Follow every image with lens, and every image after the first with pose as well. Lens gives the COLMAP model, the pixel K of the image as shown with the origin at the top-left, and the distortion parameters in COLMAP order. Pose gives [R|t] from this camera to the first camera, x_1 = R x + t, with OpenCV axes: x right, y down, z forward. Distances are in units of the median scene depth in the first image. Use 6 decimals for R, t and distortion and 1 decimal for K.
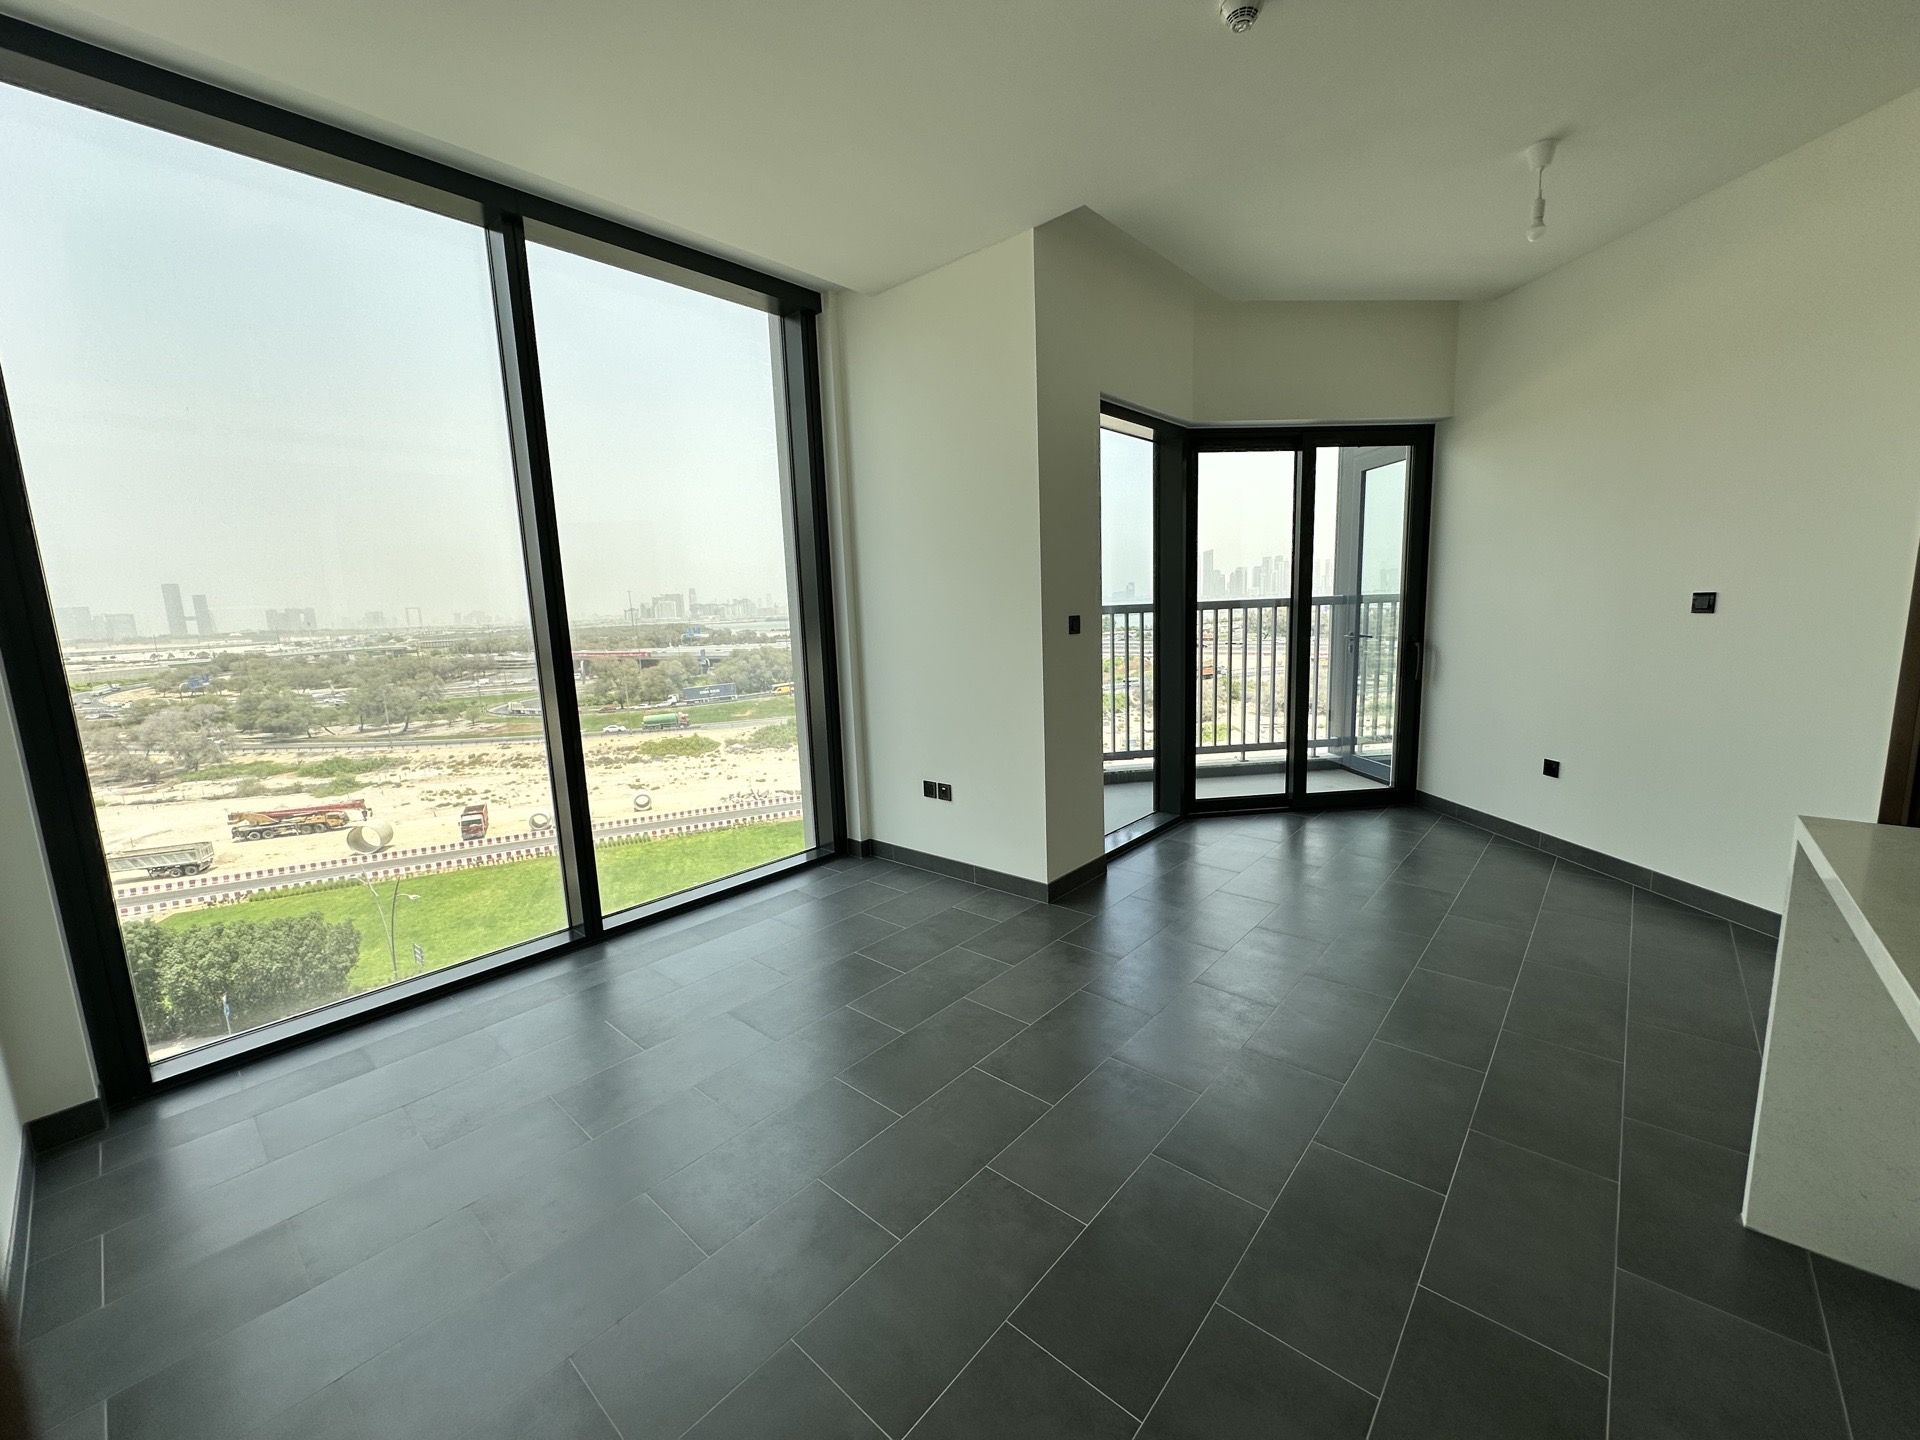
lens RADIAL K [[764.9, 0, 960.0], [0, 764.9, 720.0], [0, 0, 1]] dist [-0.000195, 0.000208]
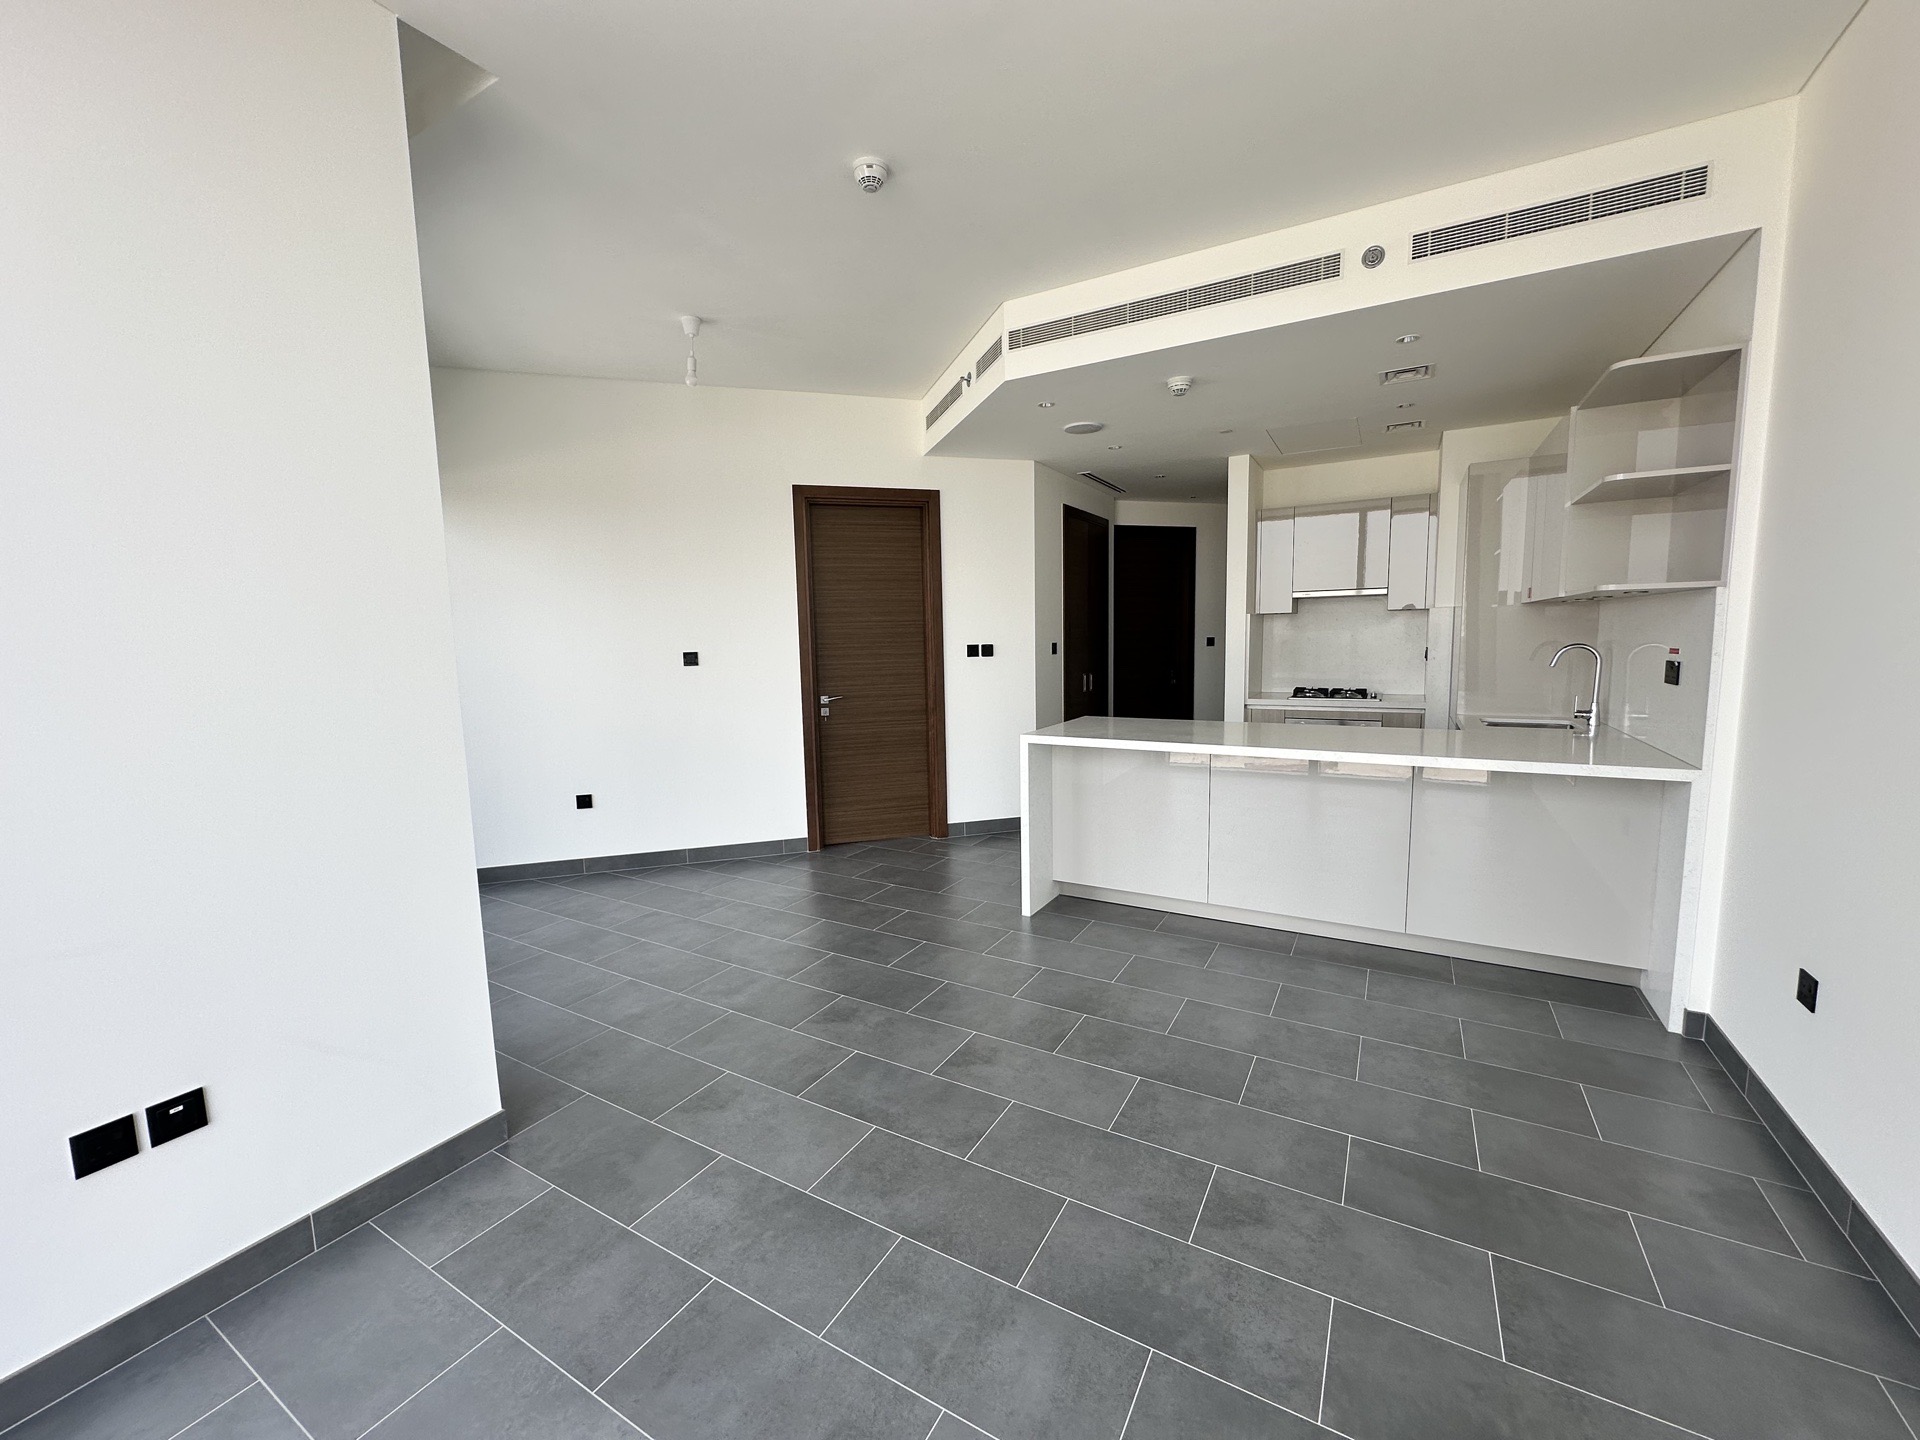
lens RADIAL K [[764.9, 0, 960.0], [0, 764.9, 720.0], [0, 0, 1]] dist [-0.000195, 0.000208]
pose [[-0.199433, -0.067430, 0.977589, -0.567450], [0.176425, 0.978857, 0.103509, -0.093562], [-0.963899, 0.193114, -0.183320, 0.750955]]
